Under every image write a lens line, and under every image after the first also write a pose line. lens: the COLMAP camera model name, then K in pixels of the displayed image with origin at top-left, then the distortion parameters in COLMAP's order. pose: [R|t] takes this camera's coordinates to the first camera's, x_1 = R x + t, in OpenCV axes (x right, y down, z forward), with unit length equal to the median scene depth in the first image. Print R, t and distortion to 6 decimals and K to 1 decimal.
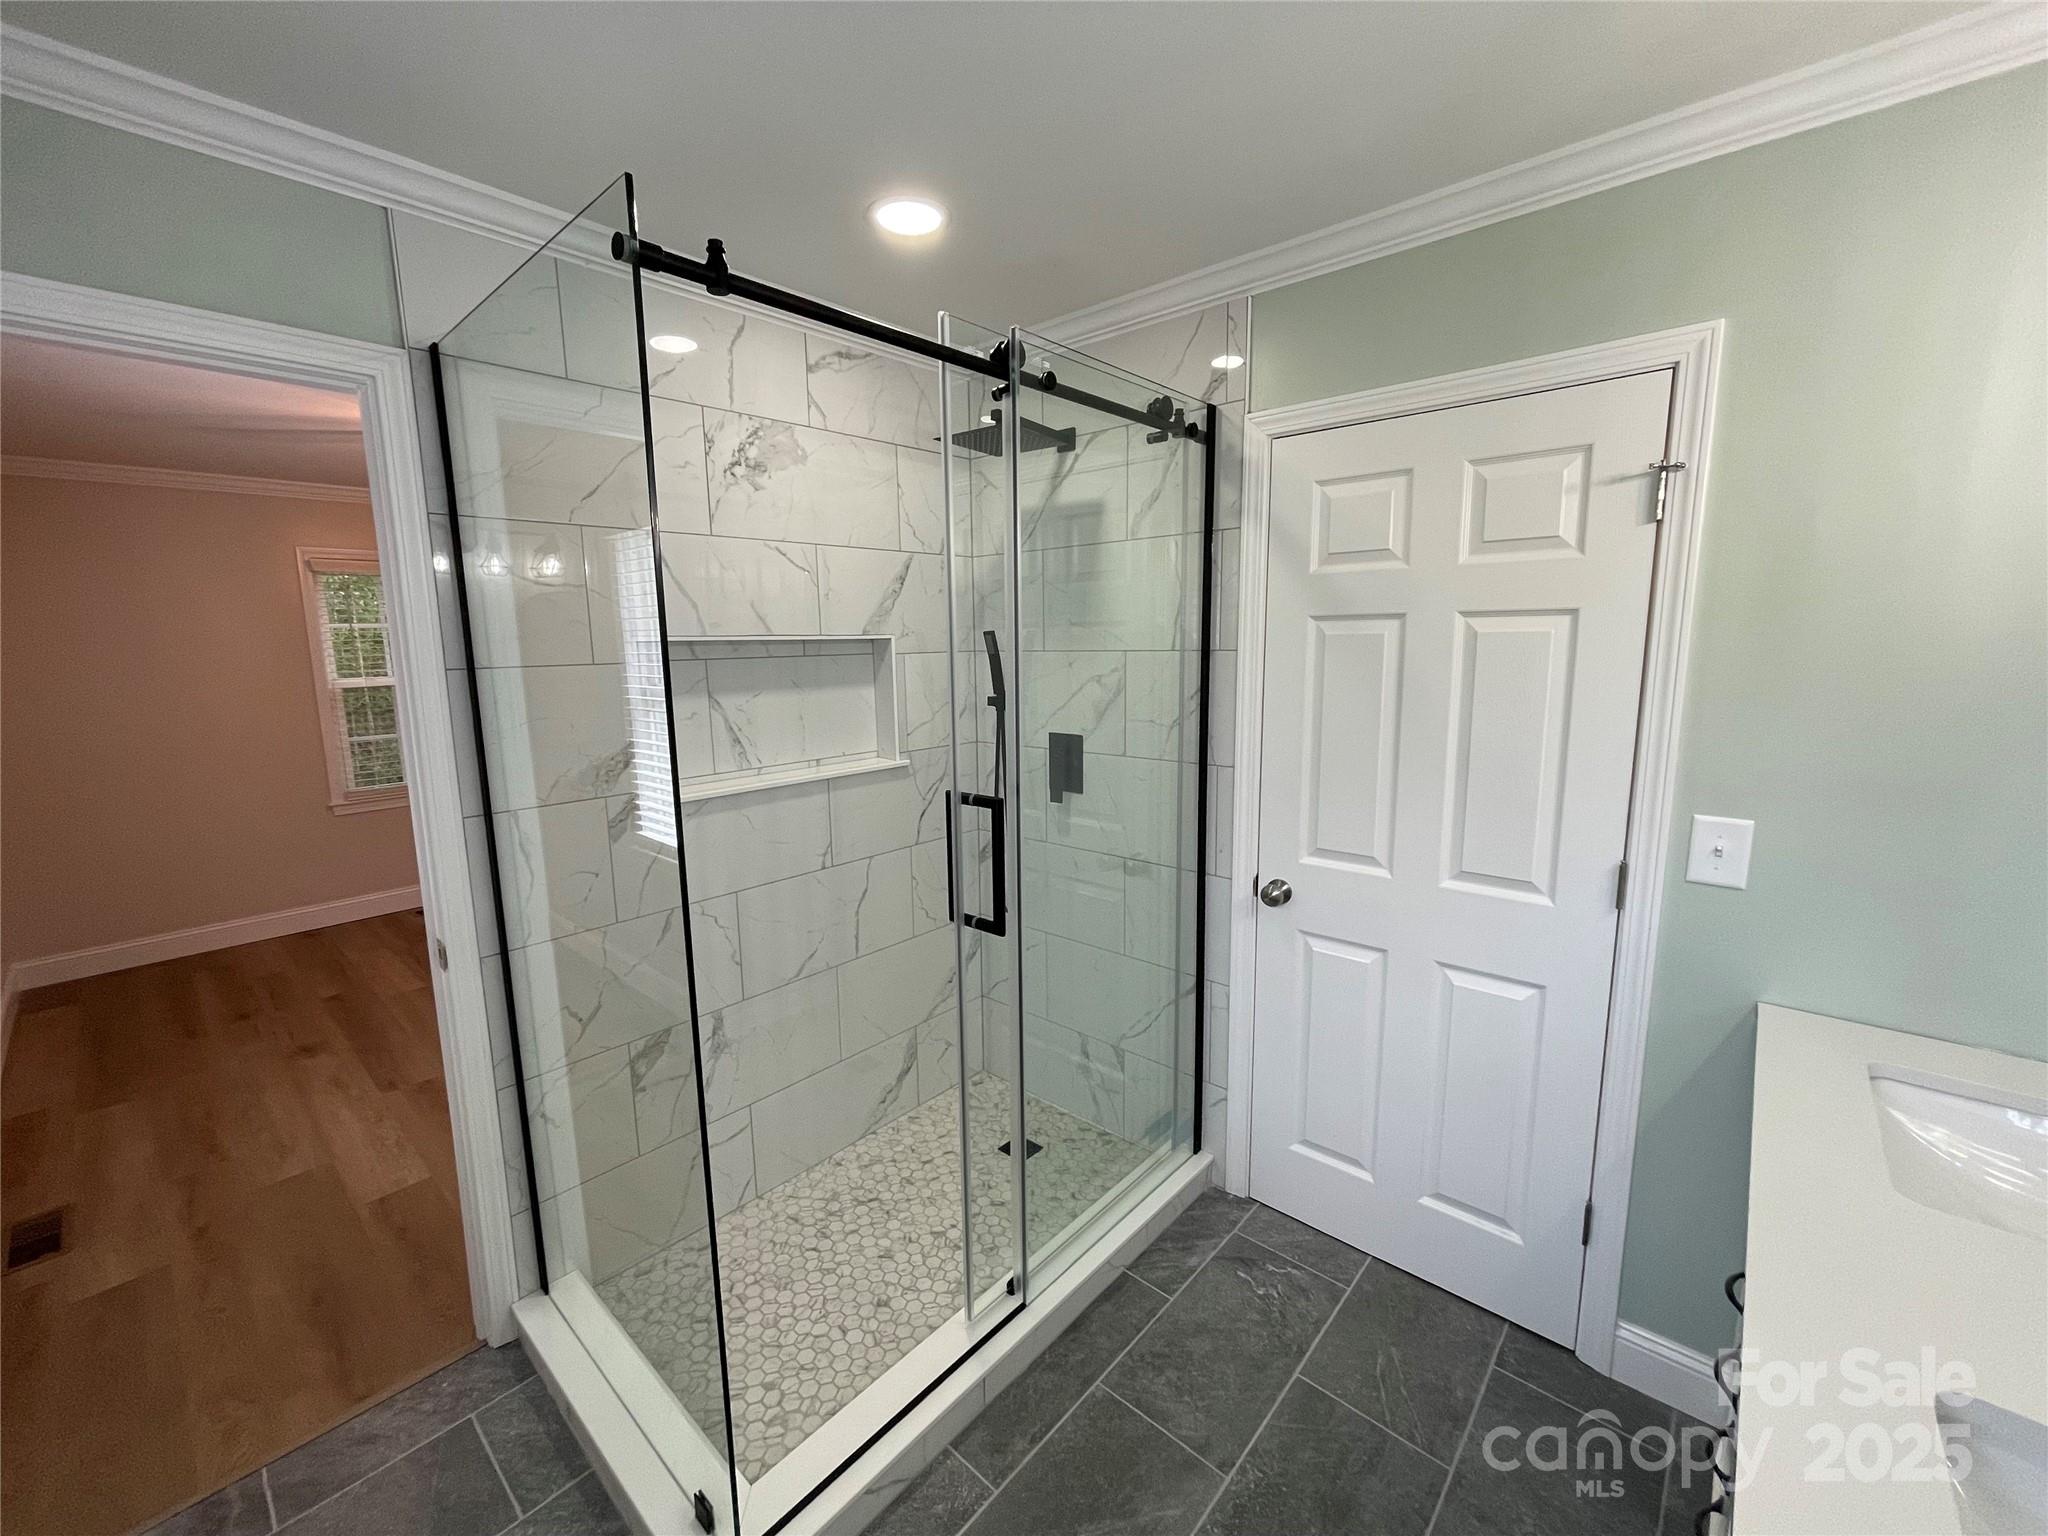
lens RADIAL K [[830.7, 0, 1009.7], [0, 830.7, 767.3], [0, 0, 1]] dist [-0.001939, 0.000109]
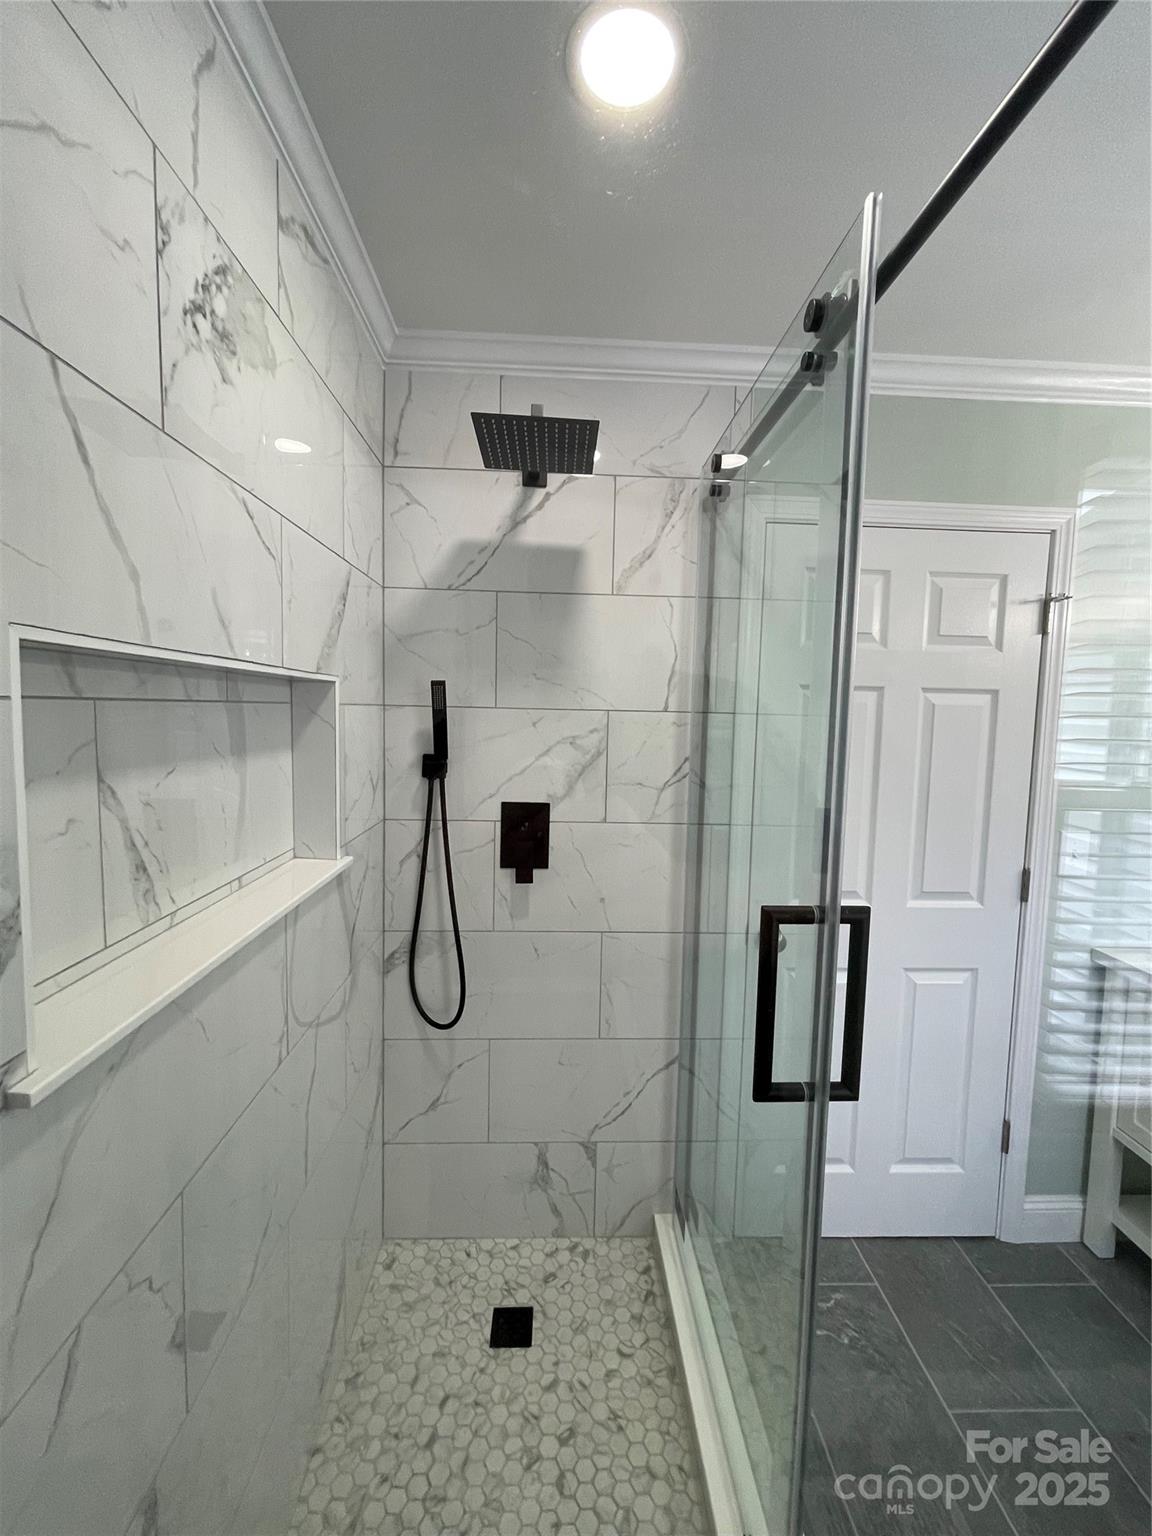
lens RADIAL K [[623.0, 0, 573.8], [0, 623.0, 757.2], [0, 0, 1]] dist [-0.001939, 0.000109]
pose [[0.711007, -0.020251, 0.702894, -0.430165], [0.074331, 0.996149, -0.046489, -0.064626], [-0.699246, 0.085301, 0.709774, 0.593957]]
